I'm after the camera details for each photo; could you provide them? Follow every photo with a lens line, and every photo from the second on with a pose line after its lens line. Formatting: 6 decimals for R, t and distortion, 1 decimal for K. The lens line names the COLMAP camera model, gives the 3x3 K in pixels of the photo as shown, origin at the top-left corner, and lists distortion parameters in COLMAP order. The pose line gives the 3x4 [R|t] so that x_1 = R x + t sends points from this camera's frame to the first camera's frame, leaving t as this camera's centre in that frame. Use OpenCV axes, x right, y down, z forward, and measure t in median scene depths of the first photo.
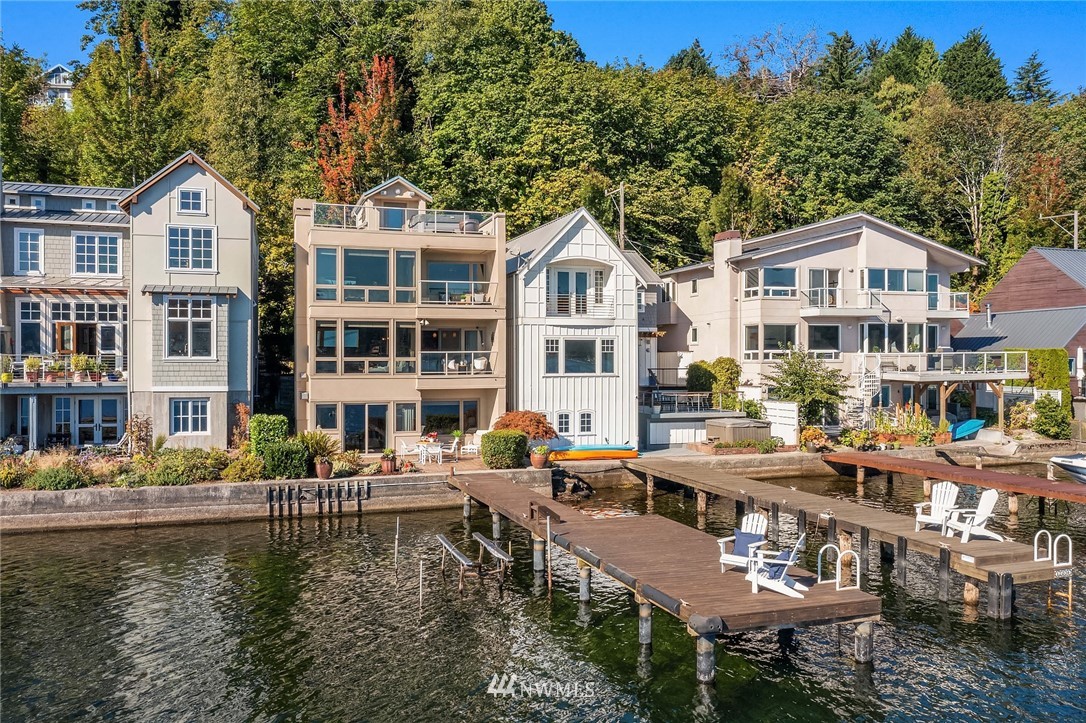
lens RADIAL K [[861.4, 0, 543.0], [0, 861.4, 361.5], [0, 0, 1]] dist [0.003222, 0.003261]
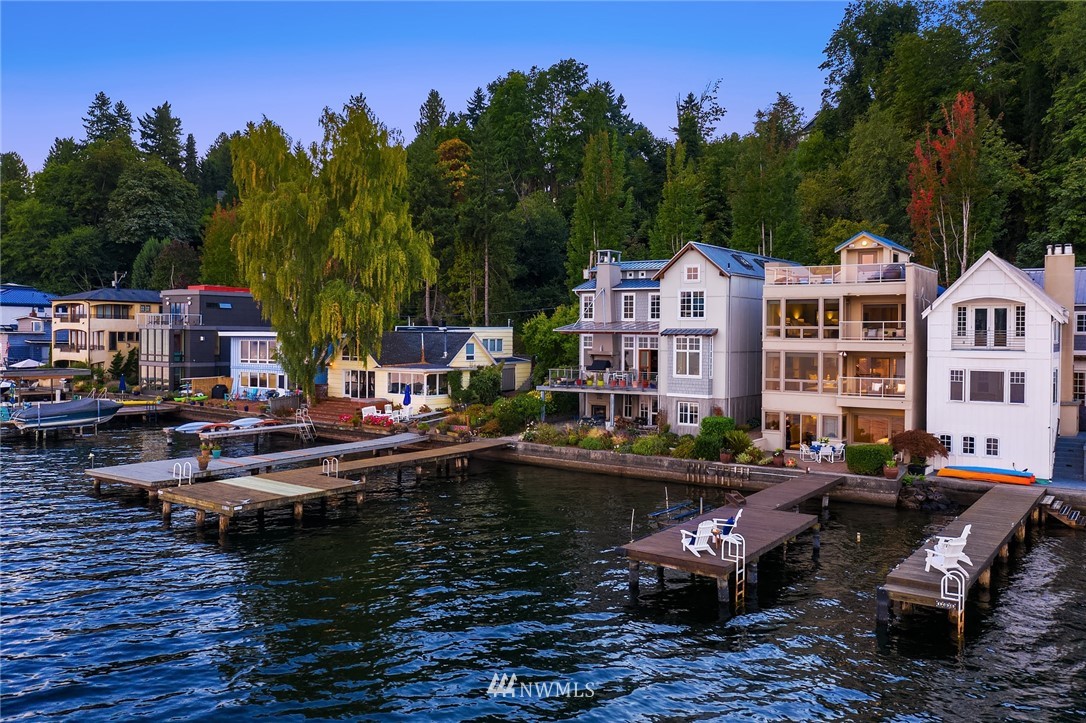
lens RADIAL K [[839.3, 0, 544.6], [0, 839.3, 360.0], [0, 0, 1]] dist [-0.002151, 0.002832]
pose [[0.599770, 0.028792, -0.799654, 0.591883], [-0.012506, 0.999568, 0.026610, -0.064263], [0.800075, -0.005960, 0.599871, -0.100589]]
